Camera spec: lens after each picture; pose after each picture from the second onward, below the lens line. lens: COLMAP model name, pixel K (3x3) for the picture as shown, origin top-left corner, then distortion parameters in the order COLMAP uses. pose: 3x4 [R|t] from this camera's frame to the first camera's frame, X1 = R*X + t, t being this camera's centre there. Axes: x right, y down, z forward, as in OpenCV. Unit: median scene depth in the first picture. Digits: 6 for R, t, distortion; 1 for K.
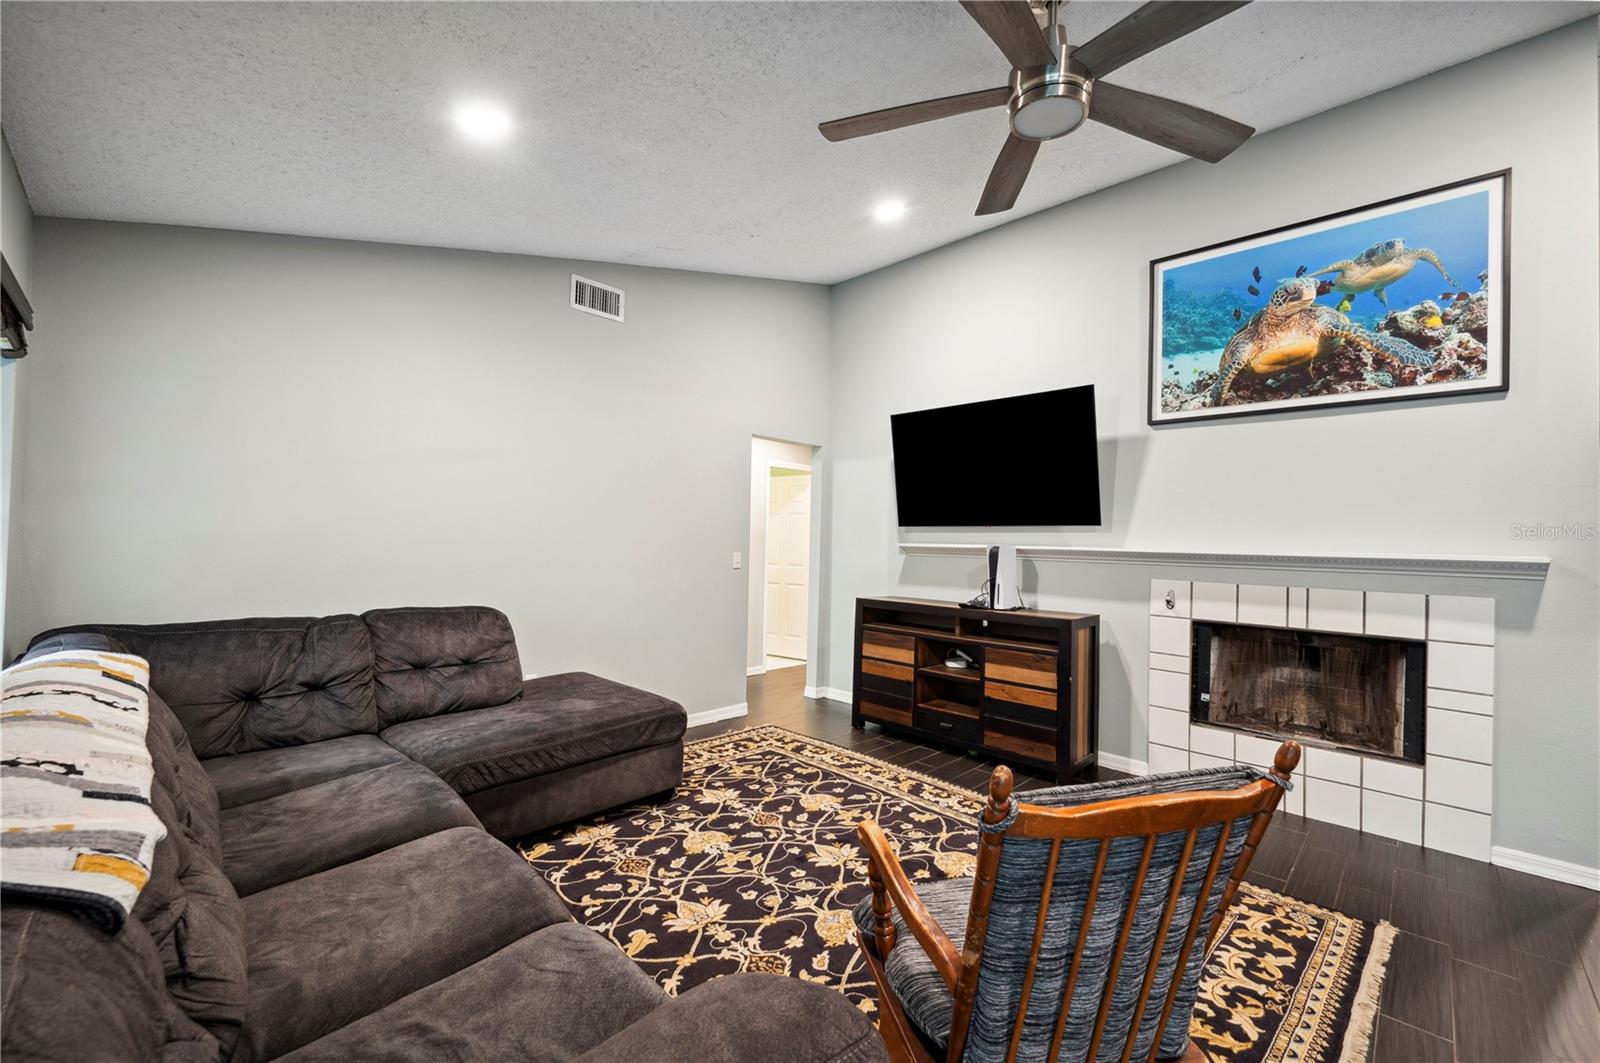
lens RADIAL K [[642.9, 0, 802.3], [0, 642.9, 528.1], [0, 0, 1]] dist [-0.000571, -0.000044]
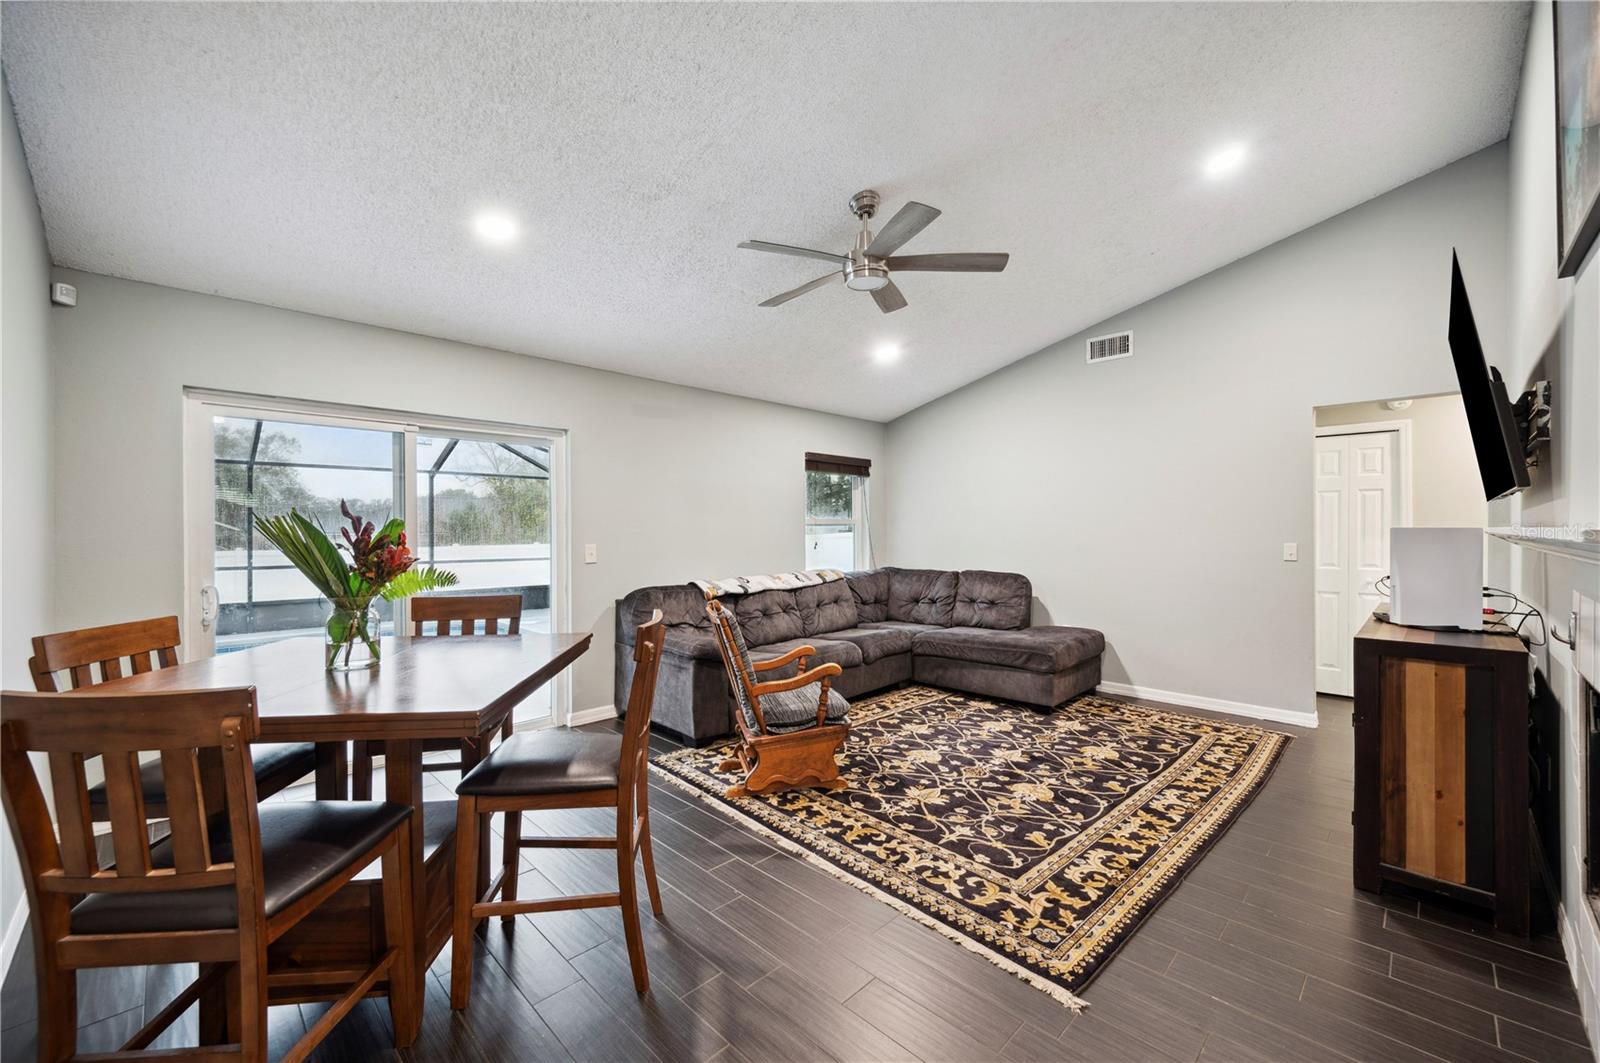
lens RADIAL K [[633.4, 0, 802.3], [0, 633.4, 535.2], [0, 0, 1]] dist [0.000218, -0.000060]
pose [[-0.012545, -0.015773, -0.999797, 1.380480], [0.025570, 0.999544, -0.016090, 0.041005], [0.999594, -0.025766, -0.012136, 0.559142]]
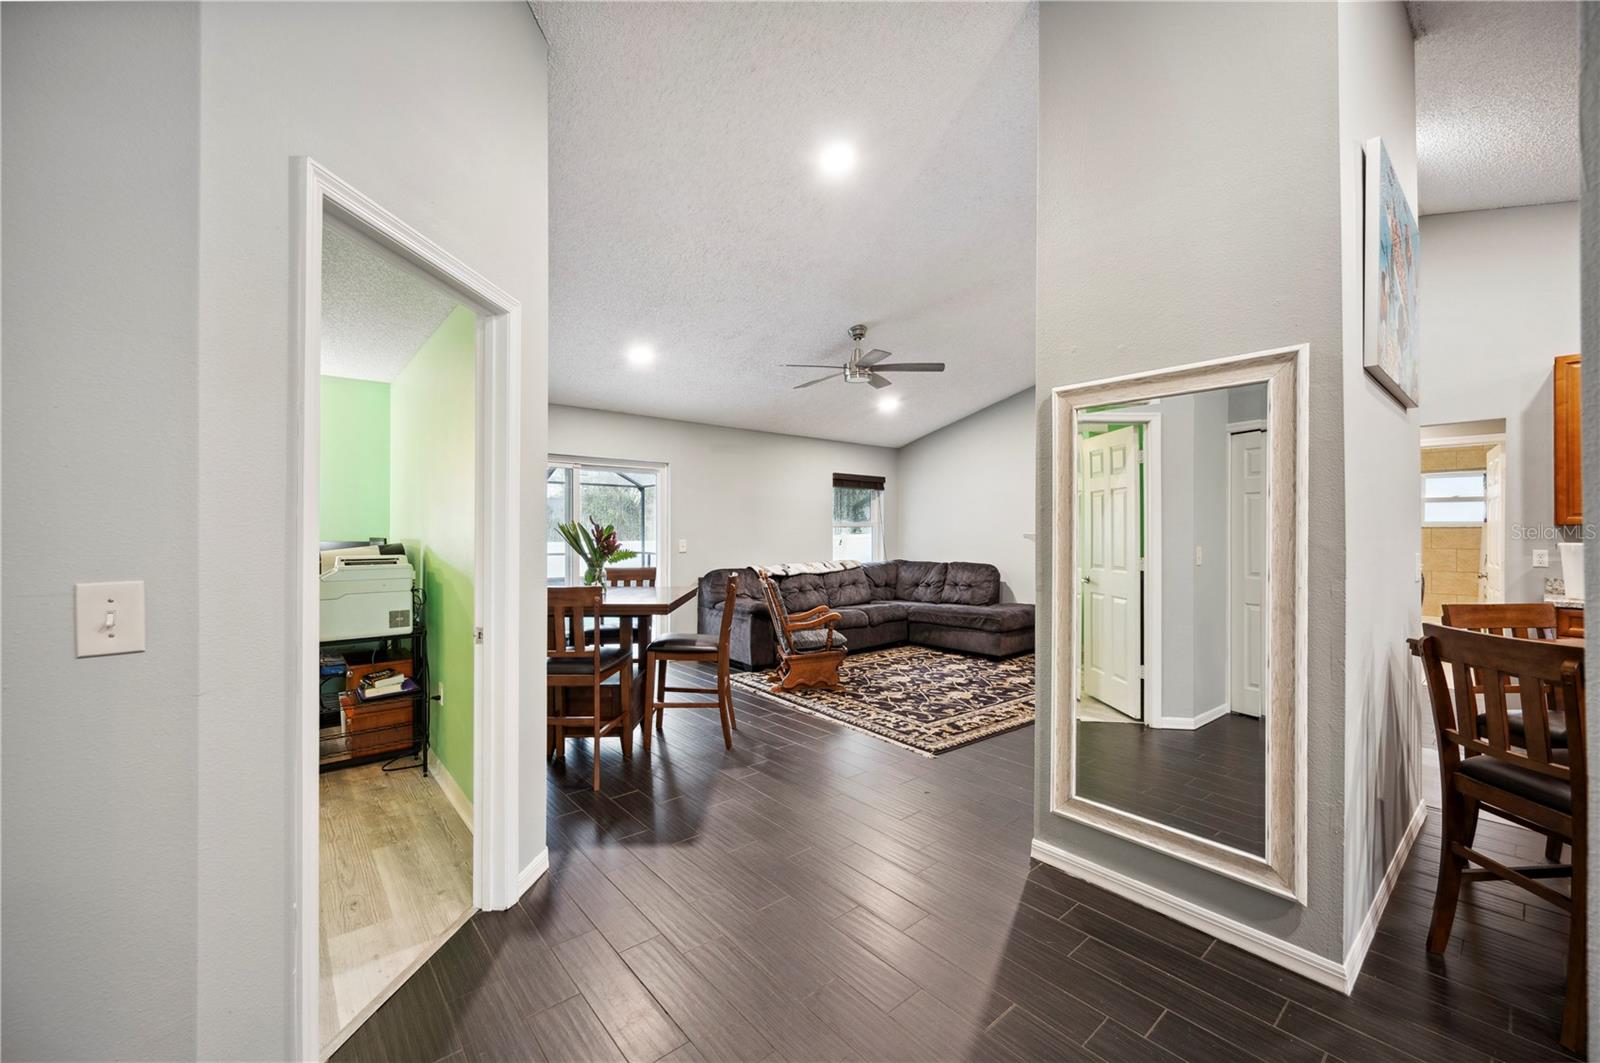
lens RADIAL K [[633.4, 0, 802.3], [0, 633.4, 535.2], [0, 0, 1]] dist [0.000218, -0.000060]
pose [[-0.094029, -0.015585, -0.995447, 2.100907], [0.017582, 0.999696, -0.017312, 0.056125], [0.995414, -0.019130, -0.093726, 0.673808]]
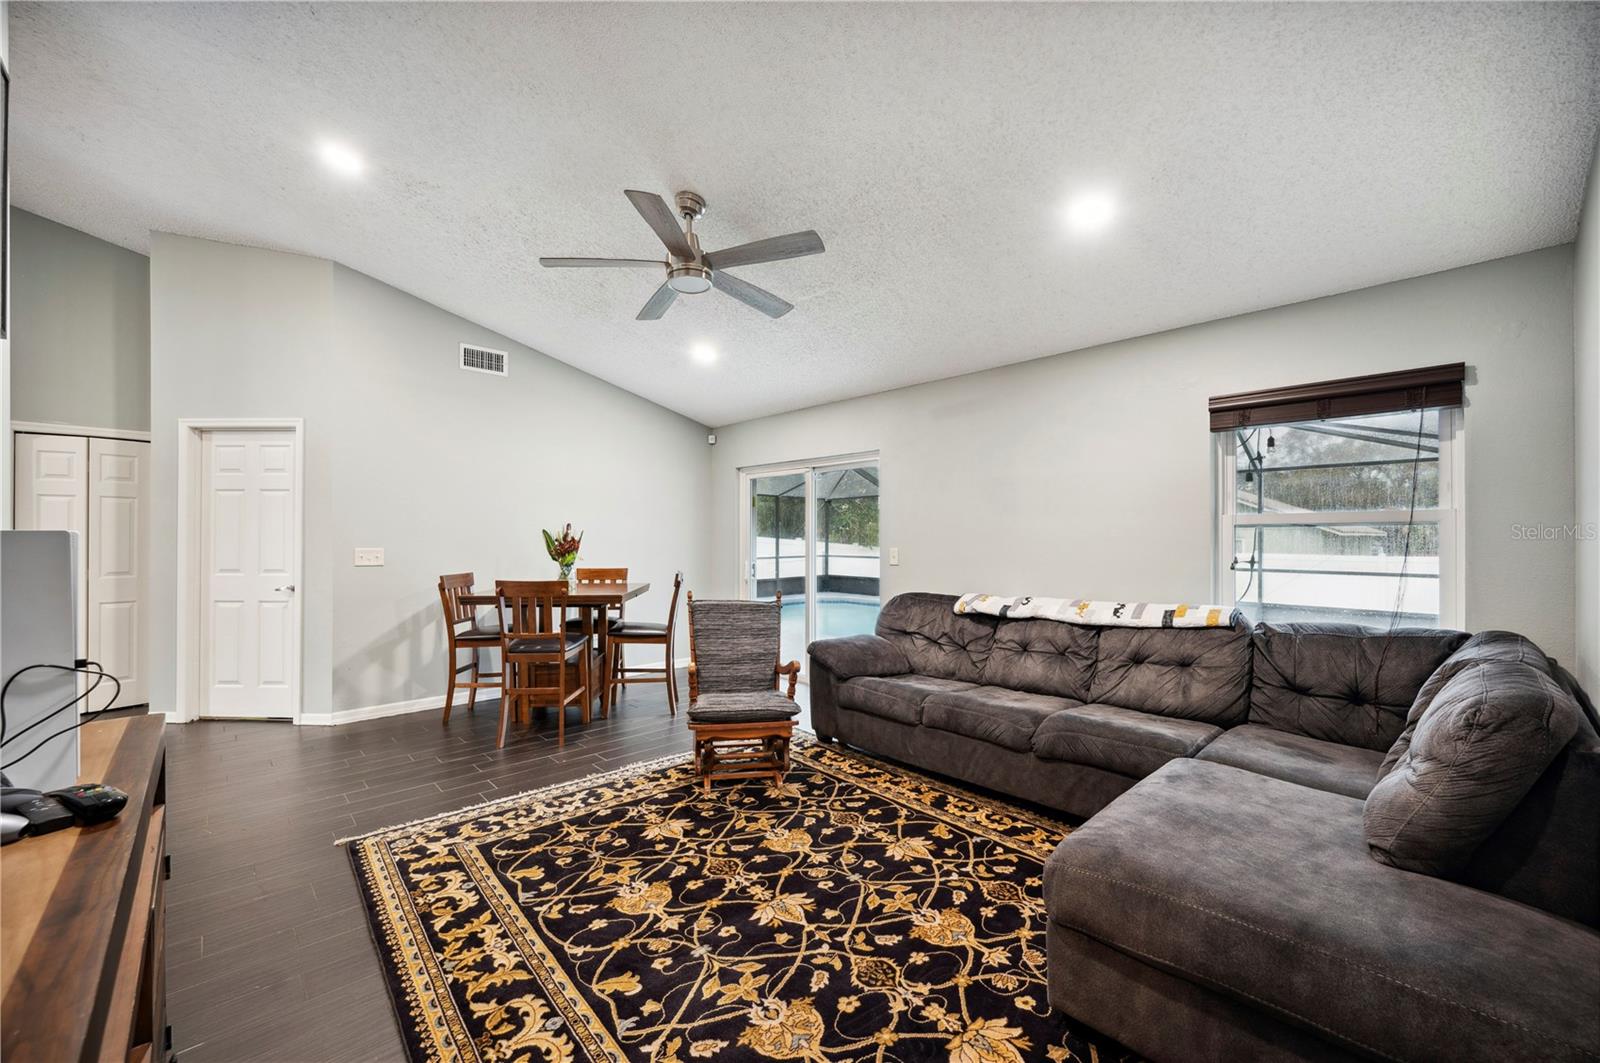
lens RADIAL K [[633.4, 0, 802.3], [0, 633.4, 535.2], [0, 0, 1]] dist [0.000218, -0.000060]
pose [[-0.998925, -0.023132, 0.040163, 0.002206], [-0.024082, 0.999438, -0.023335, 0.037367], [-0.039601, -0.024277, -0.998921, 1.770582]]
